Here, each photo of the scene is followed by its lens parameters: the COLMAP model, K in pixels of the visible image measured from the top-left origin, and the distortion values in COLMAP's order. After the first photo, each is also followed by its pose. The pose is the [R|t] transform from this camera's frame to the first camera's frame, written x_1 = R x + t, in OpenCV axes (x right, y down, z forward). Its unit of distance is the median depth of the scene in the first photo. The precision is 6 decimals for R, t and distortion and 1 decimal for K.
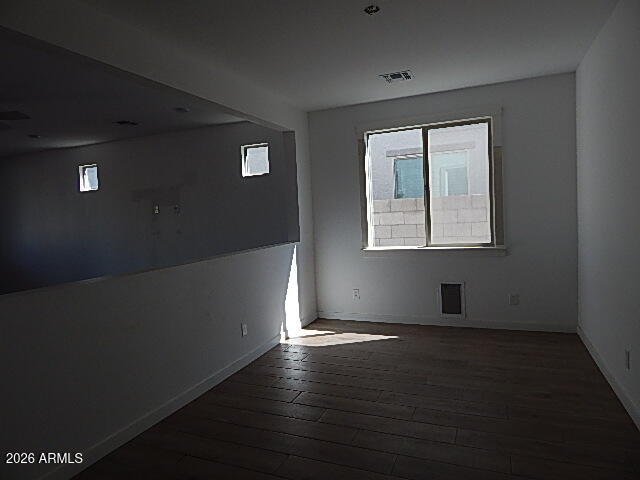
lens RADIAL K [[425.6, 0, 319.1], [0, 425.6, 240.2], [0, 0, 1]] dist [0.005774, -0.000301]
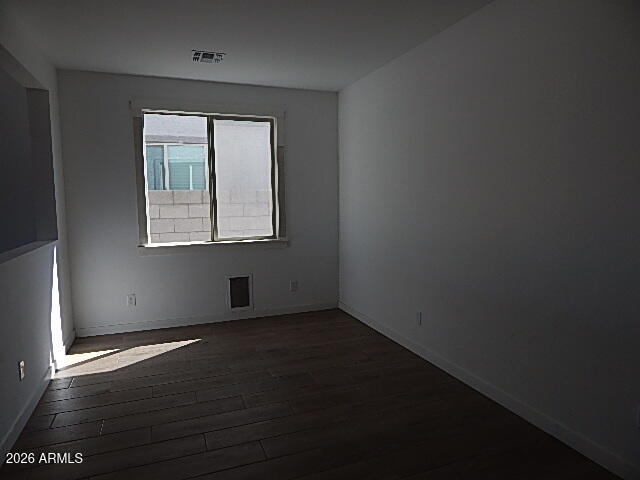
lens RADIAL K [[425.6, 0, 321.0], [0, 425.6, 238.9], [0, 0, 1]] dist [0.005774, -0.000301]
pose [[0.716537, -0.026531, 0.697044, -0.251492], [0.023707, 0.999625, 0.013678, 0.002674], [-0.697146, 0.006724, 0.716898, 0.147014]]
